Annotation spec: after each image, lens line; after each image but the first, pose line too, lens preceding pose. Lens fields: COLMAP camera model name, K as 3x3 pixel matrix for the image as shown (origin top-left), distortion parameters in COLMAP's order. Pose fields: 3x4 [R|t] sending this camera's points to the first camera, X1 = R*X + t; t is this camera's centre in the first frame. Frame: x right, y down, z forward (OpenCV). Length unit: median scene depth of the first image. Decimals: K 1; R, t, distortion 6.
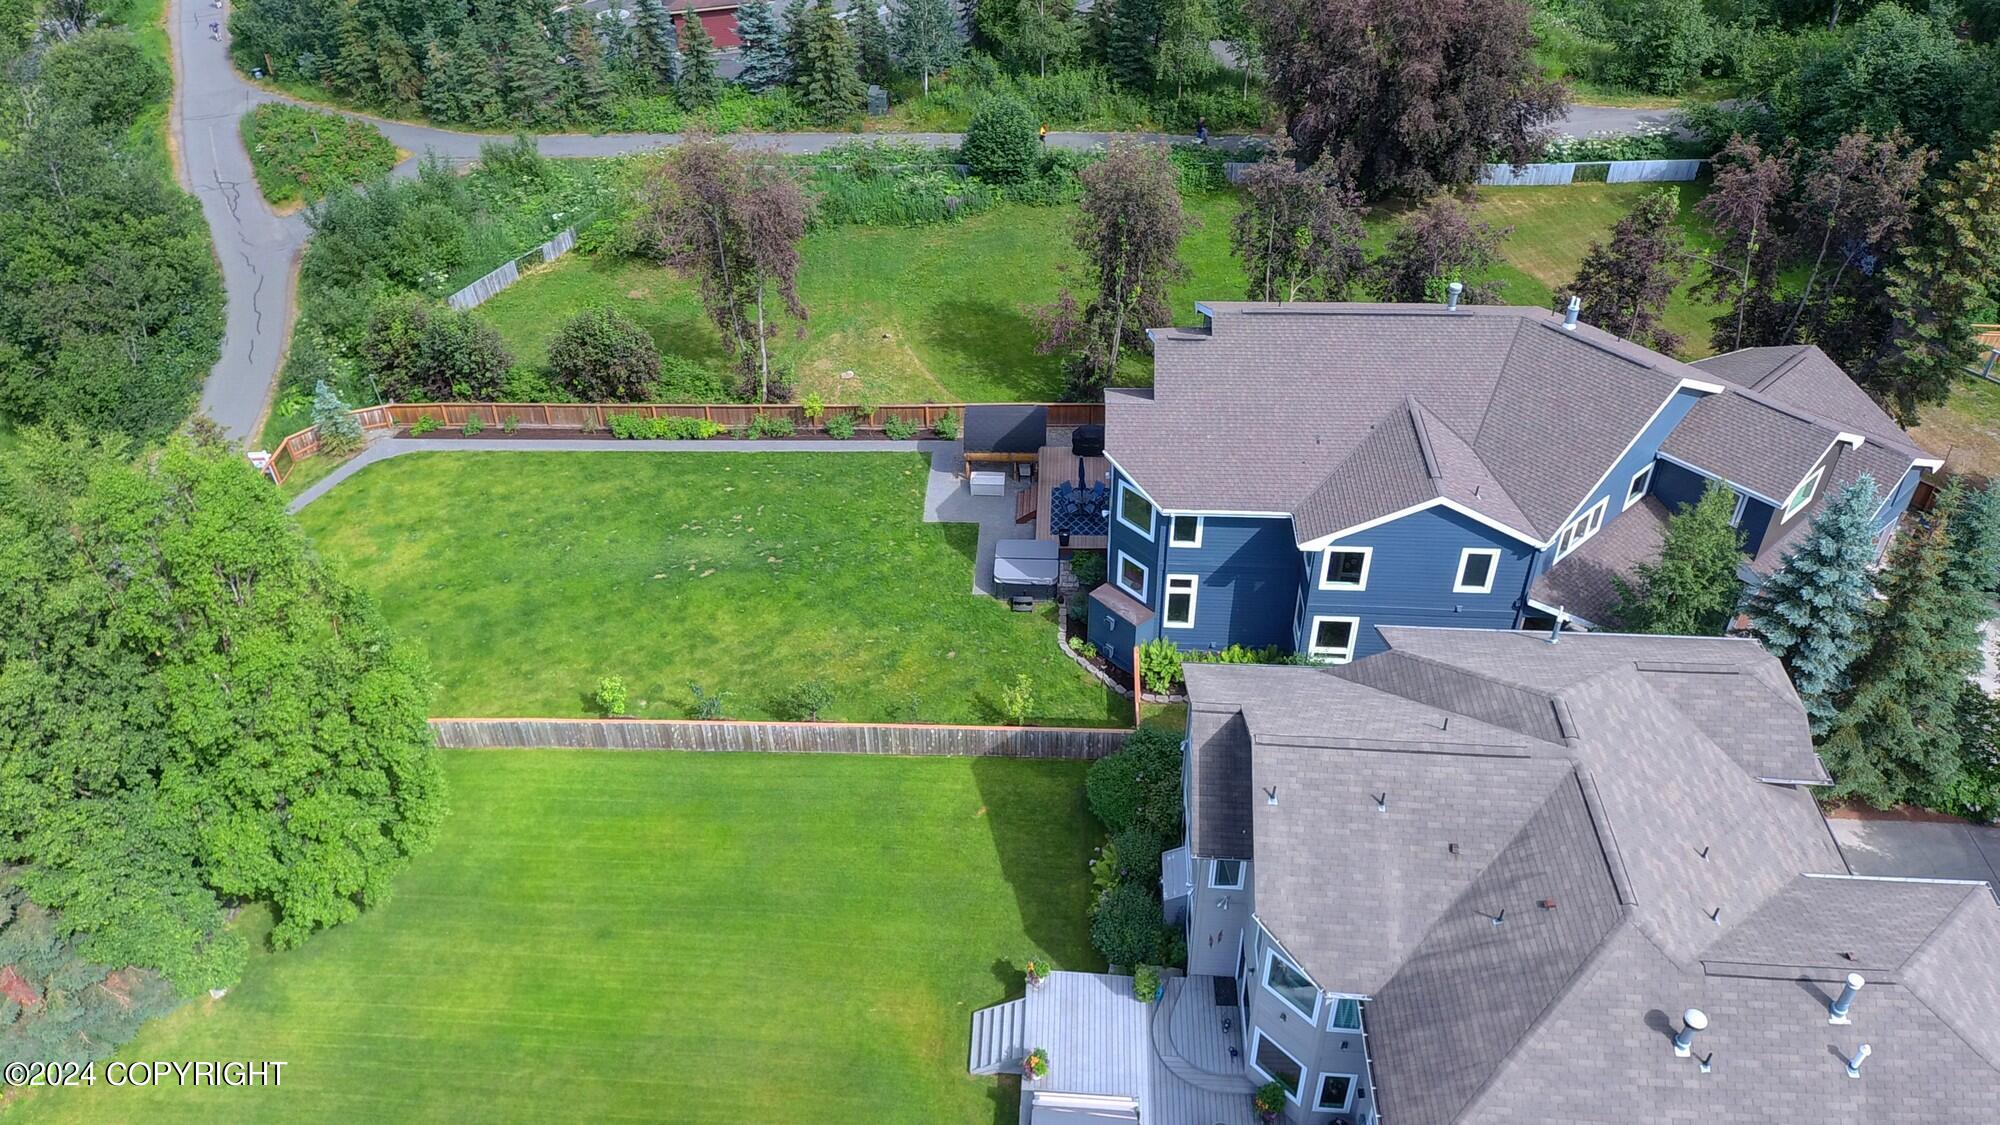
lens RADIAL K [[1457.6, 0, 948.0], [0, 1457.6, 492.0], [0, 0, 1]] dist [0.083644, -0.000573]
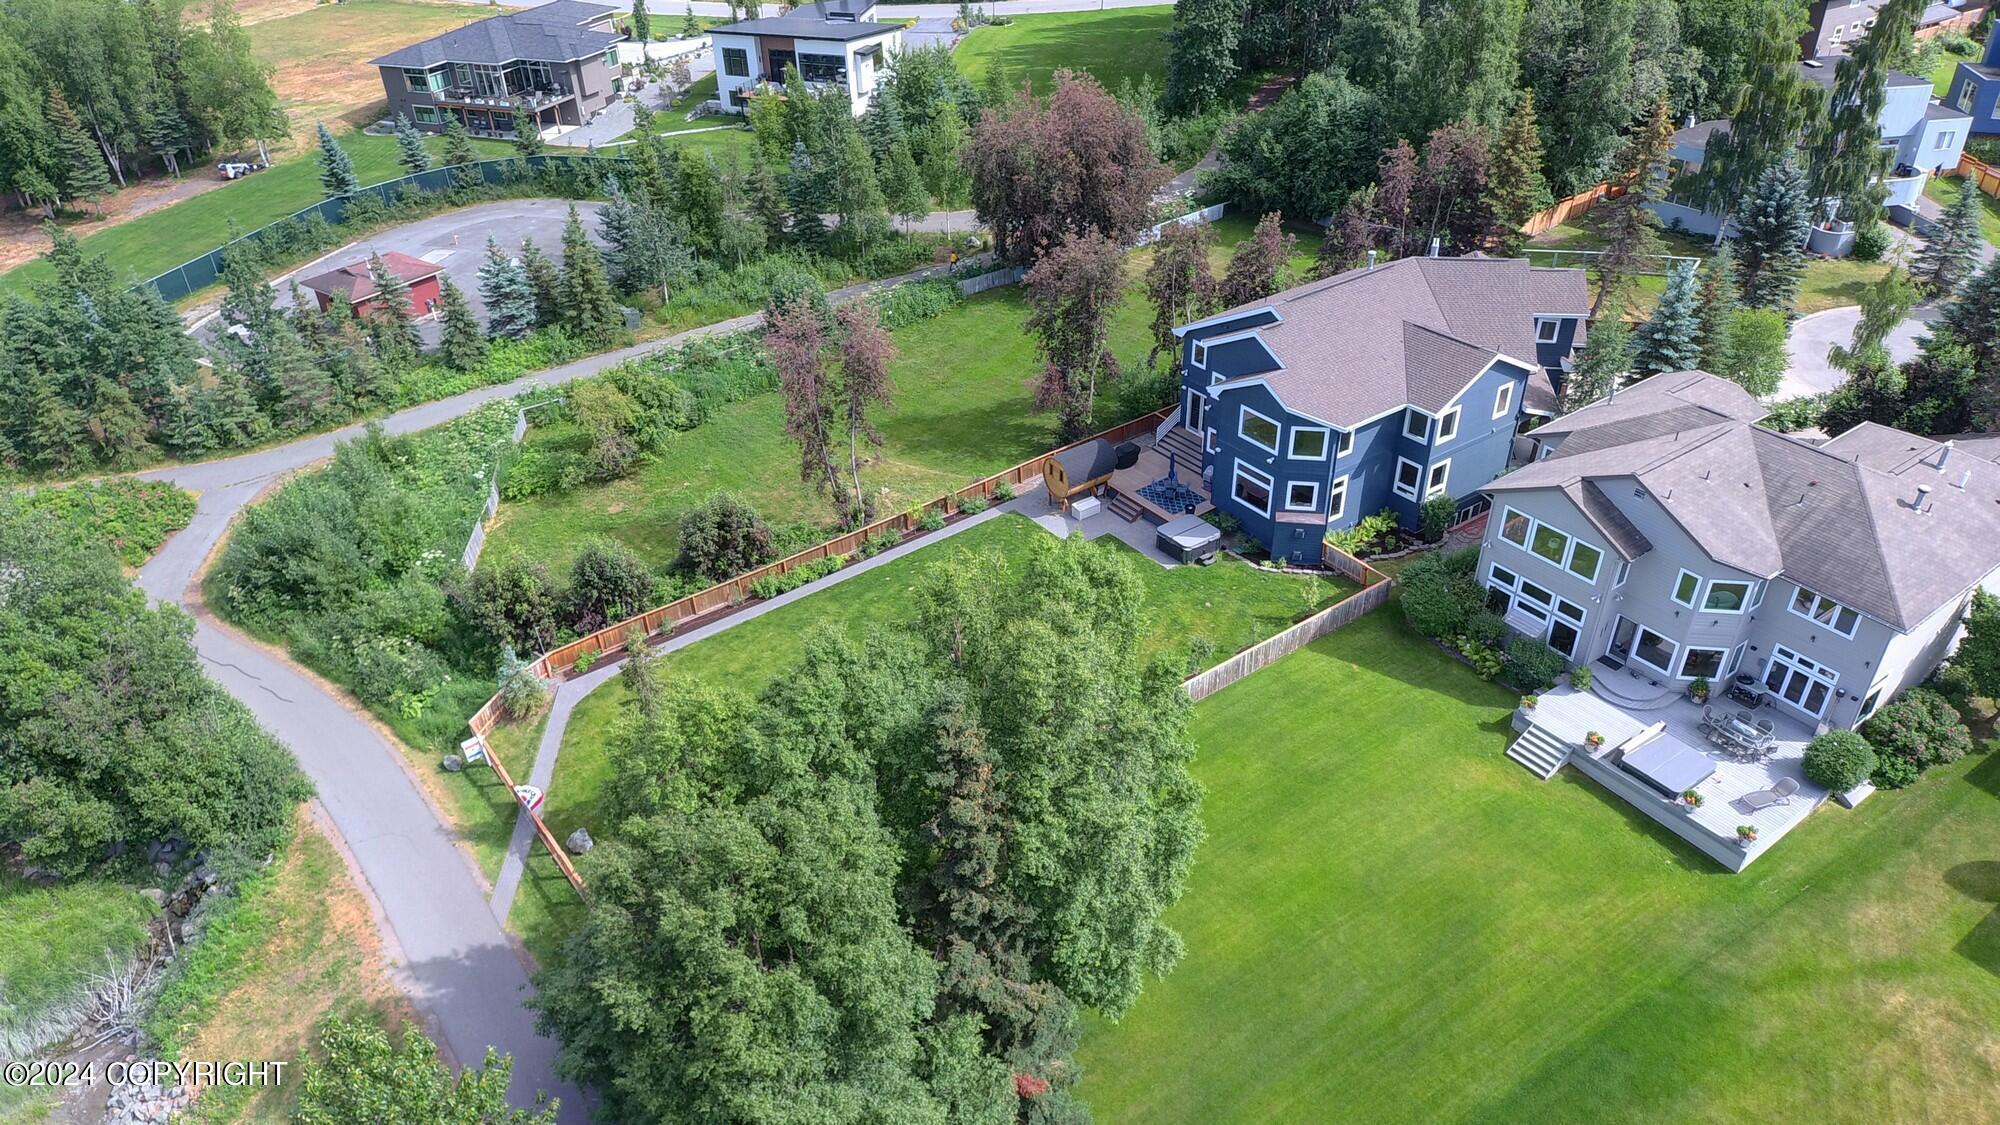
lens RADIAL K [[1221.7, 0, 949.6], [0, 1221.7, 564.7], [0, 0, 1]] dist [0.059858, -0.074001]
pose [[0.781036, -0.346482, 0.519551, -0.595659], [0.383200, 0.922826, 0.039359, -0.044315], [-0.493092, 0.168351, 0.853533, 0.130706]]
